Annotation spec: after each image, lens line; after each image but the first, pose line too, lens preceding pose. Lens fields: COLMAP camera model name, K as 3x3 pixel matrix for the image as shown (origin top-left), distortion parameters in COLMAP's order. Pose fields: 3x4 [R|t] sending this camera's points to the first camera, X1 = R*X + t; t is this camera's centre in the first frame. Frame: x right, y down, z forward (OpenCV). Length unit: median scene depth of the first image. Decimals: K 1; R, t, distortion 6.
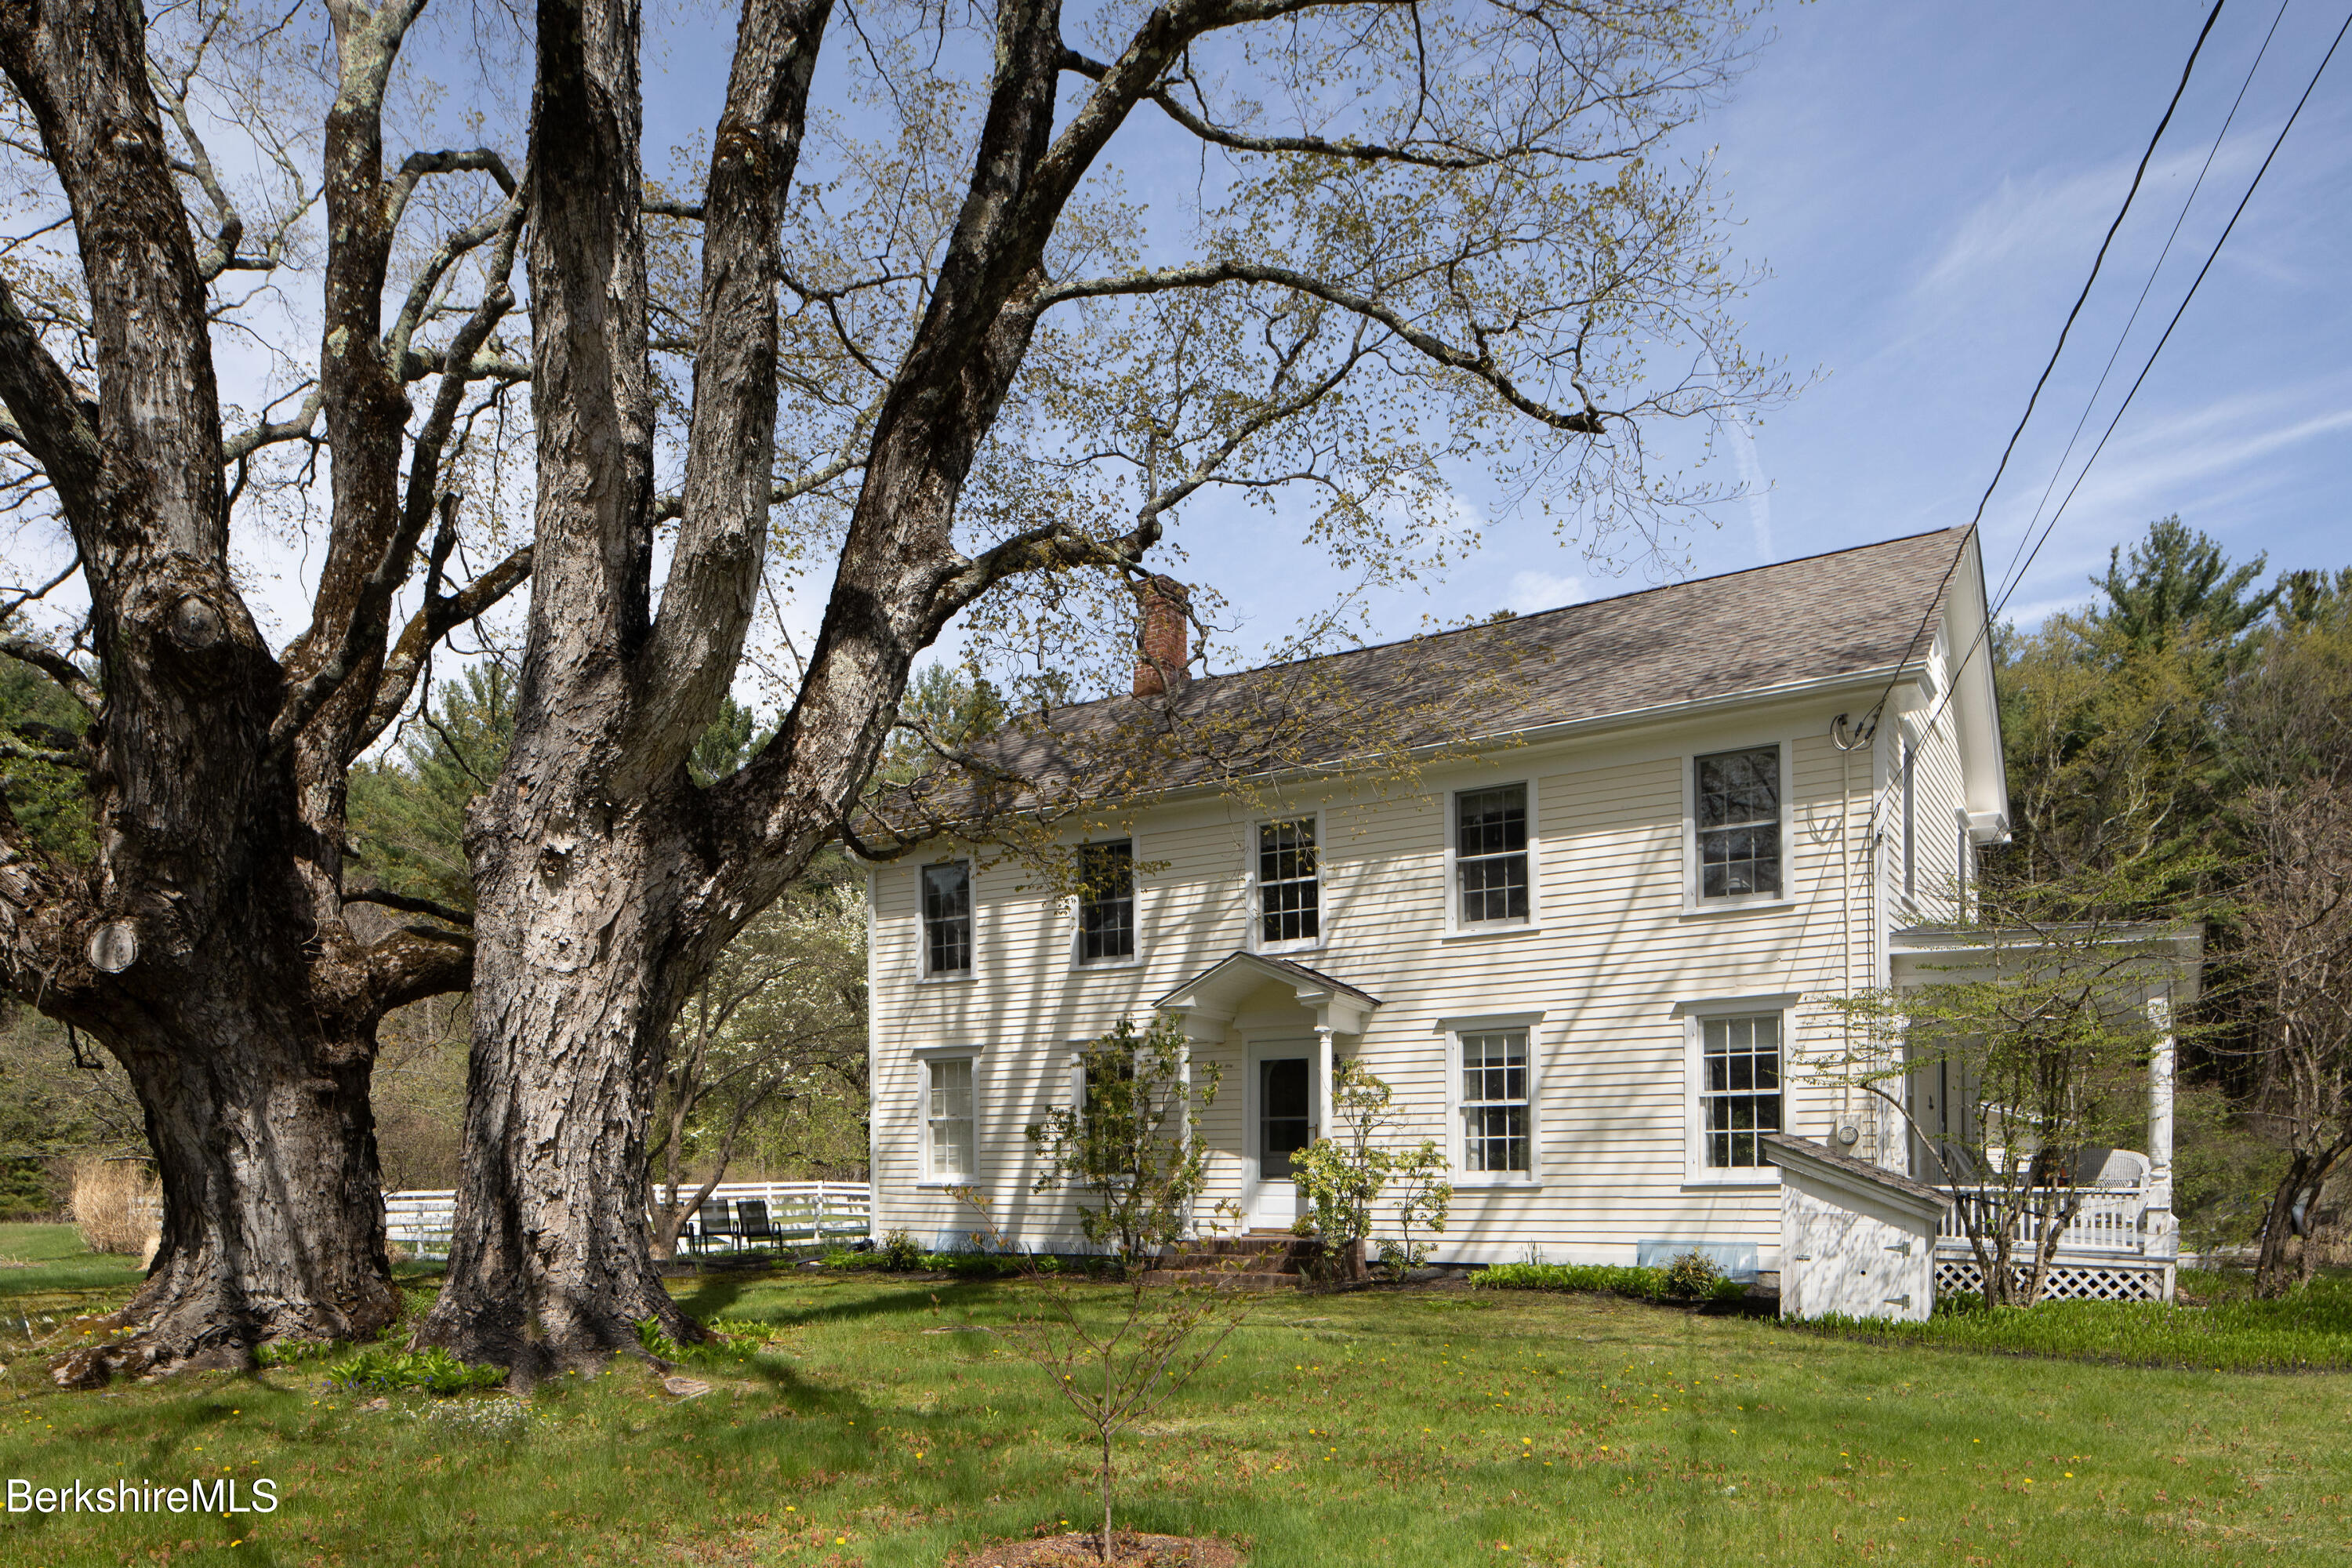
lens RADIAL K [[1564.9, 0, 976.5], [0, 1564.9, 663.8], [0, 0, 1]] dist [0.006487, -0.002379]
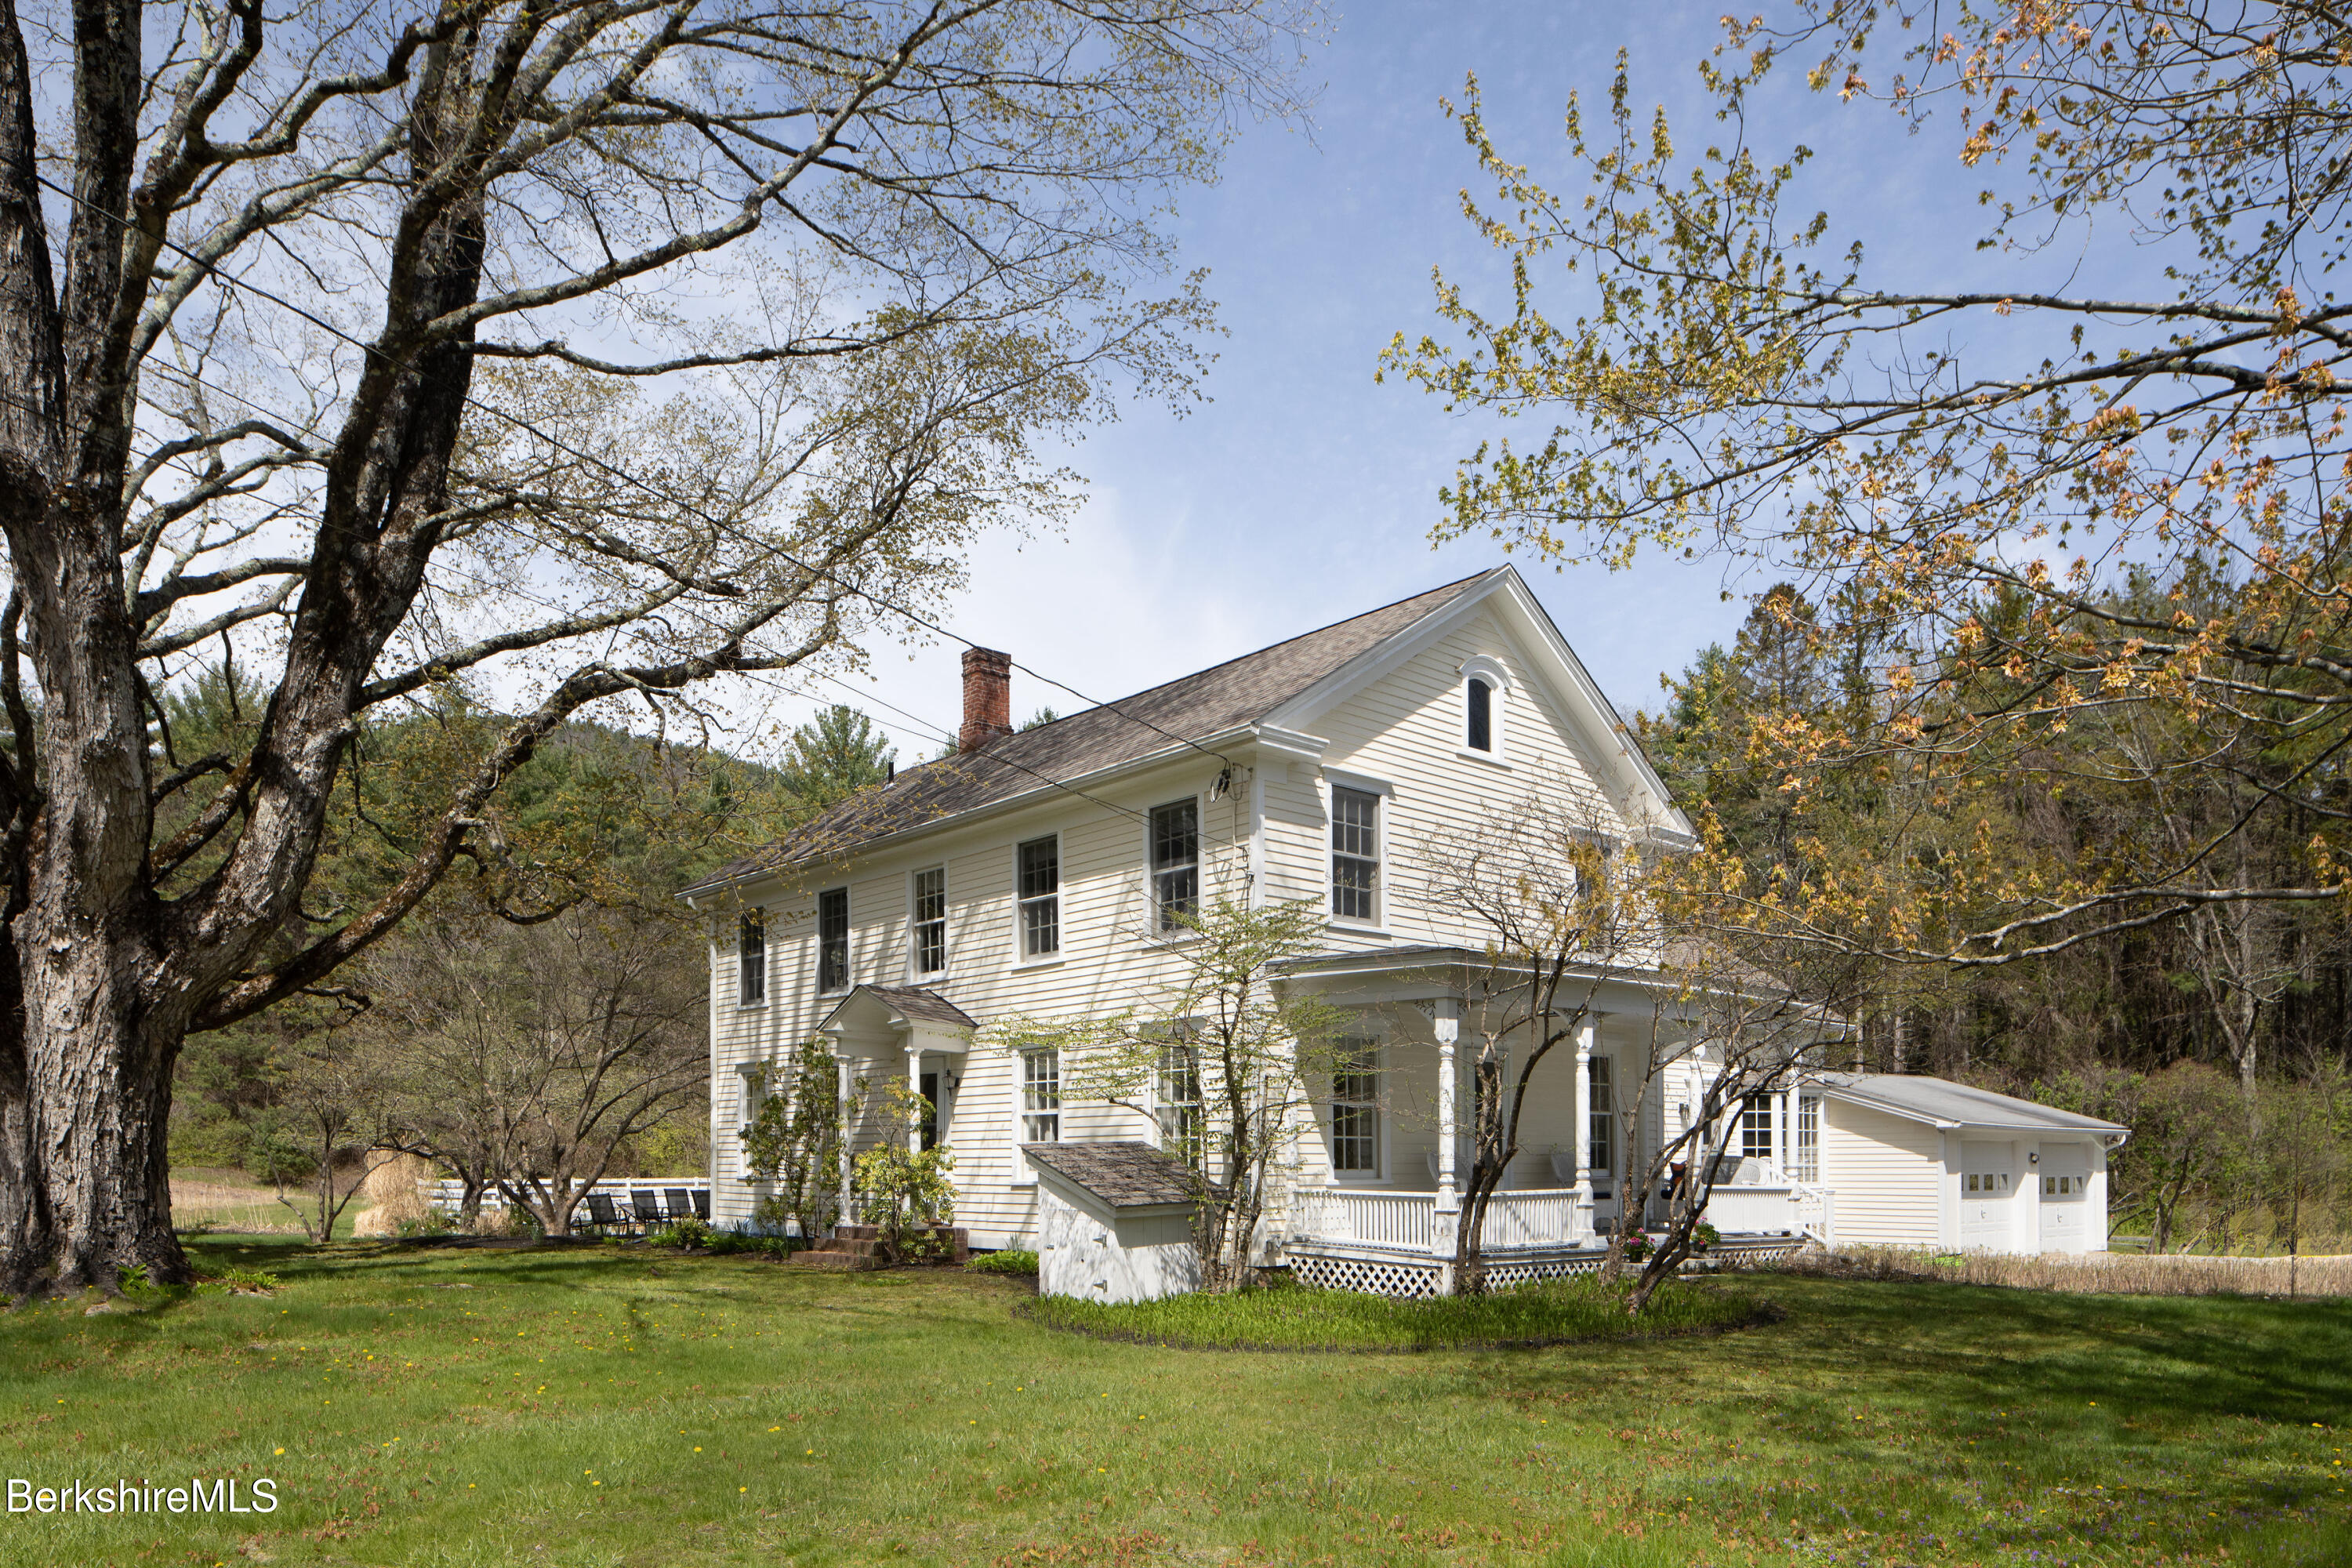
lens RADIAL K [[1598.4, 0, 1175.2], [0, 1598.4, 583.6], [0, 0, 1]] dist [0.003081, 0.003402]
pose [[0.956063, -0.089696, -0.279102, 1.017374], [0.079799, 0.995719, -0.046650, -0.061901], [0.282091, 0.022328, 0.959128, -0.157752]]
